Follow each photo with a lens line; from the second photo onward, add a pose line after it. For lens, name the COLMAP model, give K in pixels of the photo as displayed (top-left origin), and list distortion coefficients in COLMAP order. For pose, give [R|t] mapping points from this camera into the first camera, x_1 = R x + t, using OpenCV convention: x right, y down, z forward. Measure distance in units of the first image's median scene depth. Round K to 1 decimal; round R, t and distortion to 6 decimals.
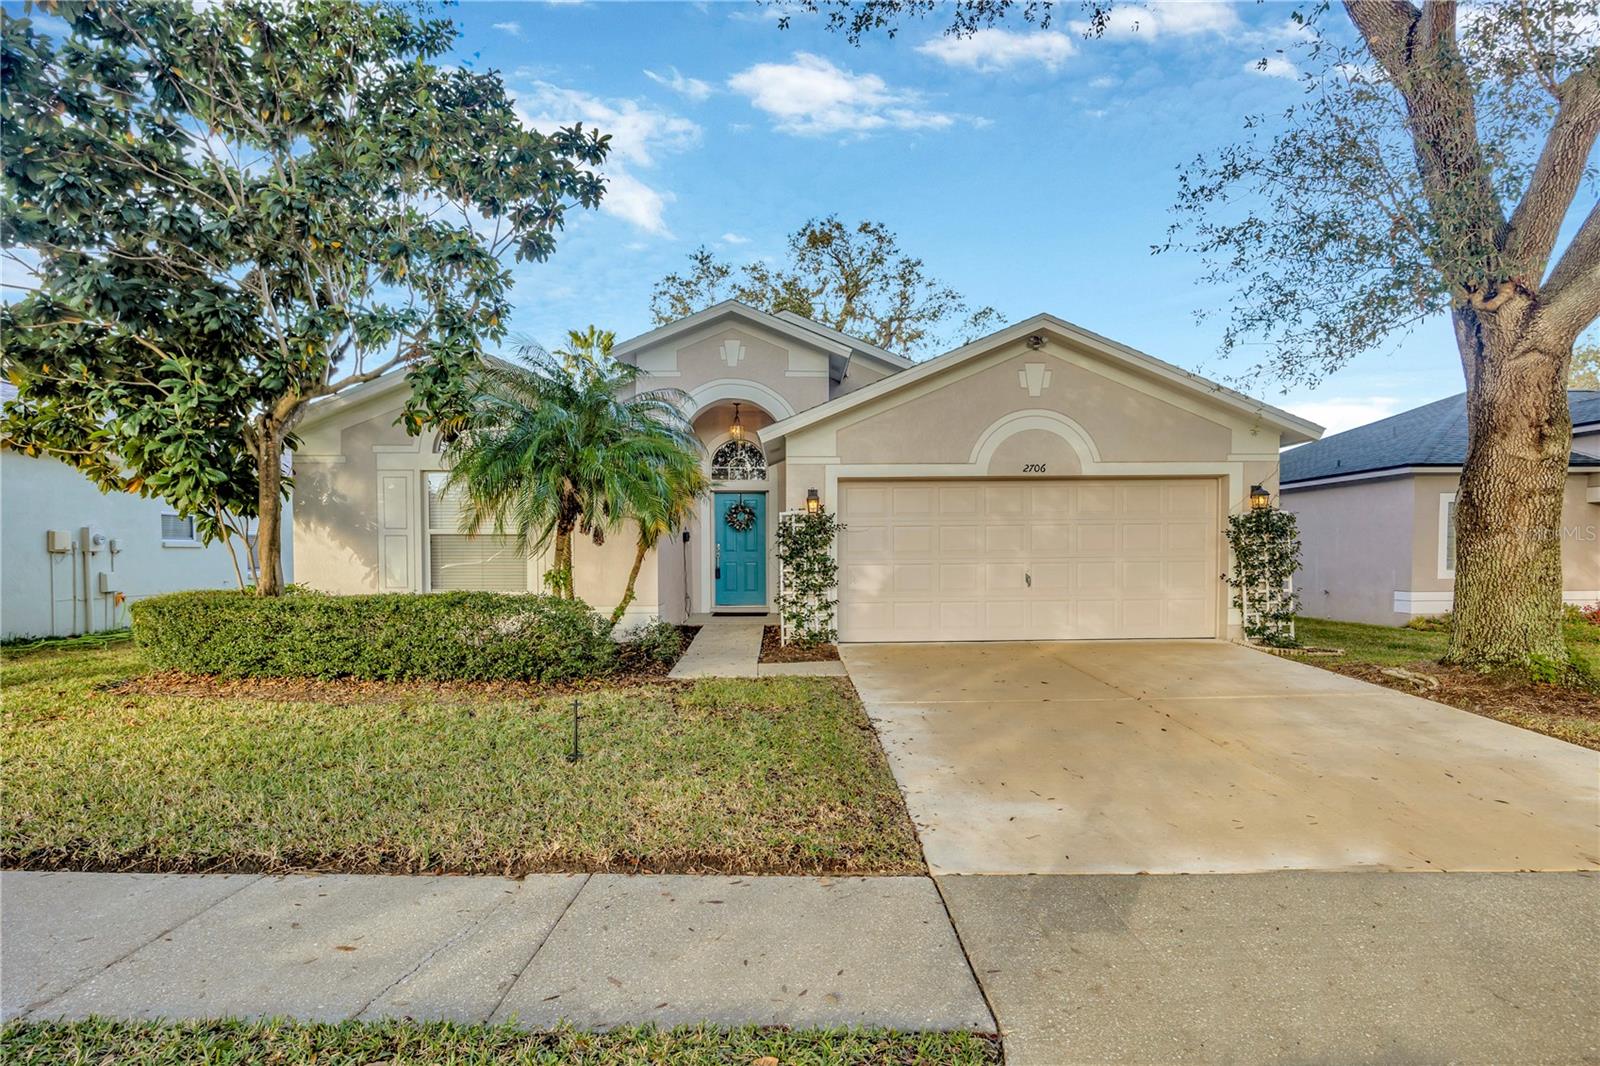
lens RADIAL K [[805.5, 0, 790.6], [0, 805.5, 572.1], [0, 0, 1]] dist [-0.009488, -0.000615]
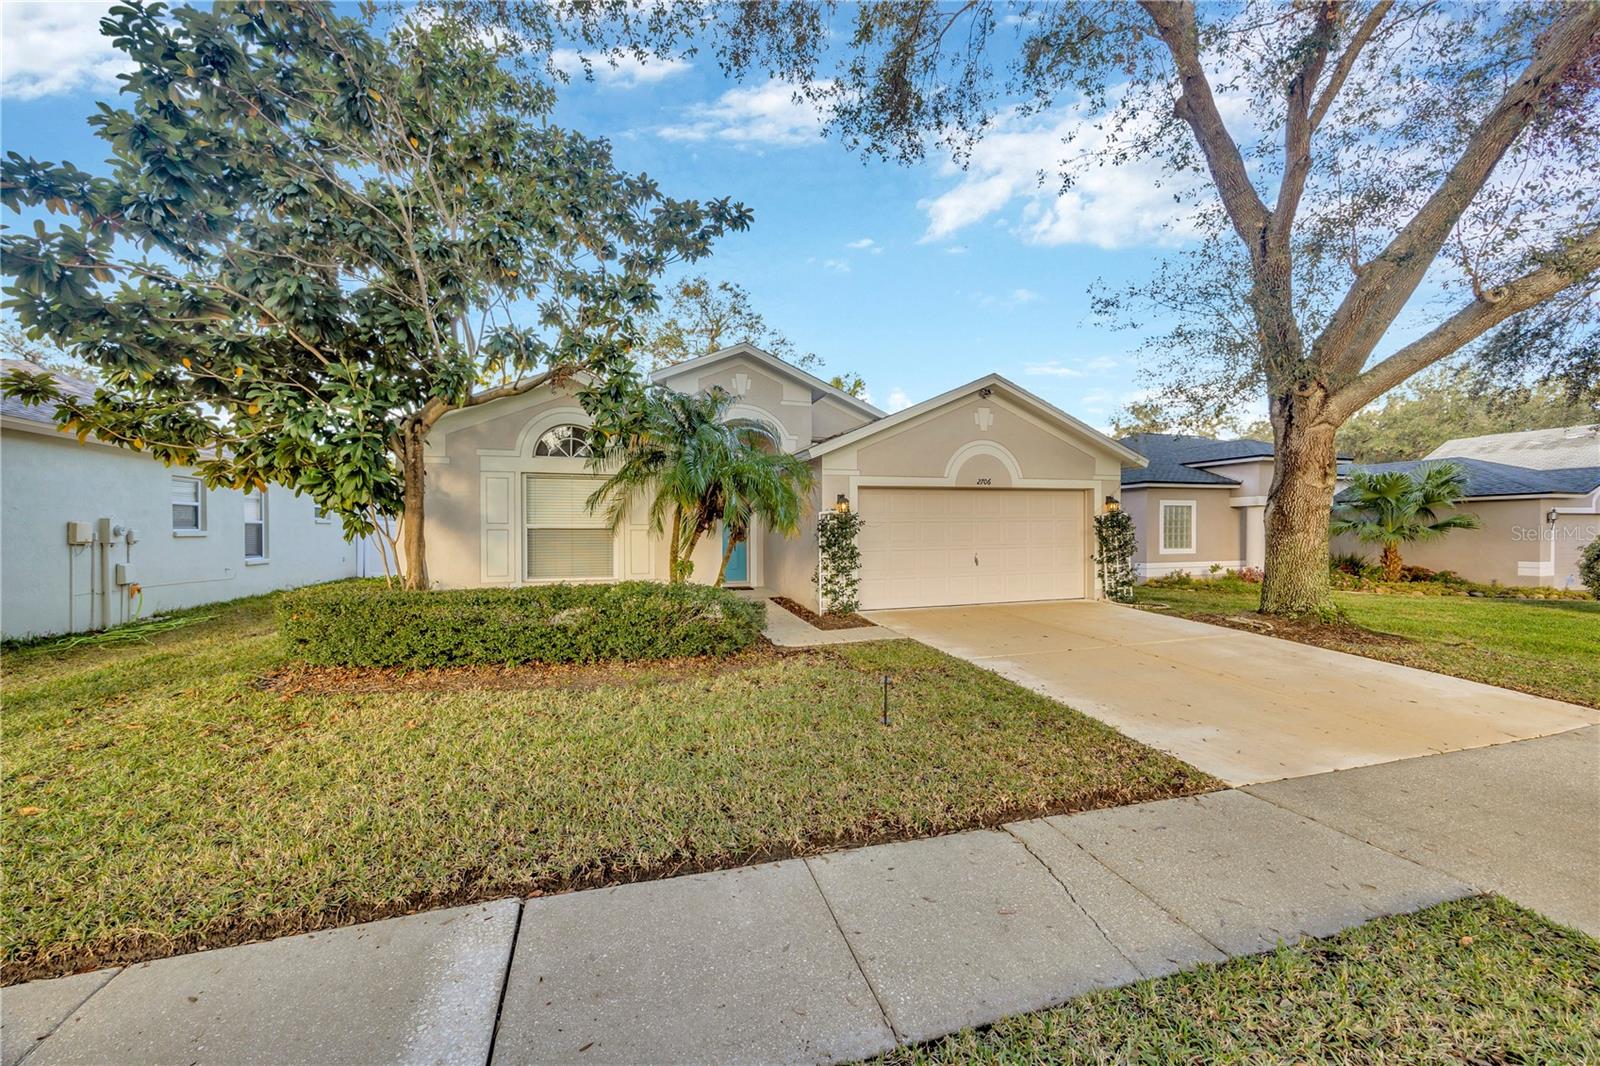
lens RADIAL K [[614.7, 0, 802.7], [0, 614.7, 528.7], [0, 0, 1]] dist [-0.001544, -0.000433]
pose [[0.960980, 0.001411, 0.276613, -0.310174], [0.006382, 0.999608, -0.027270, -0.020114], [-0.276543, 0.027971, 0.960594, 0.056561]]
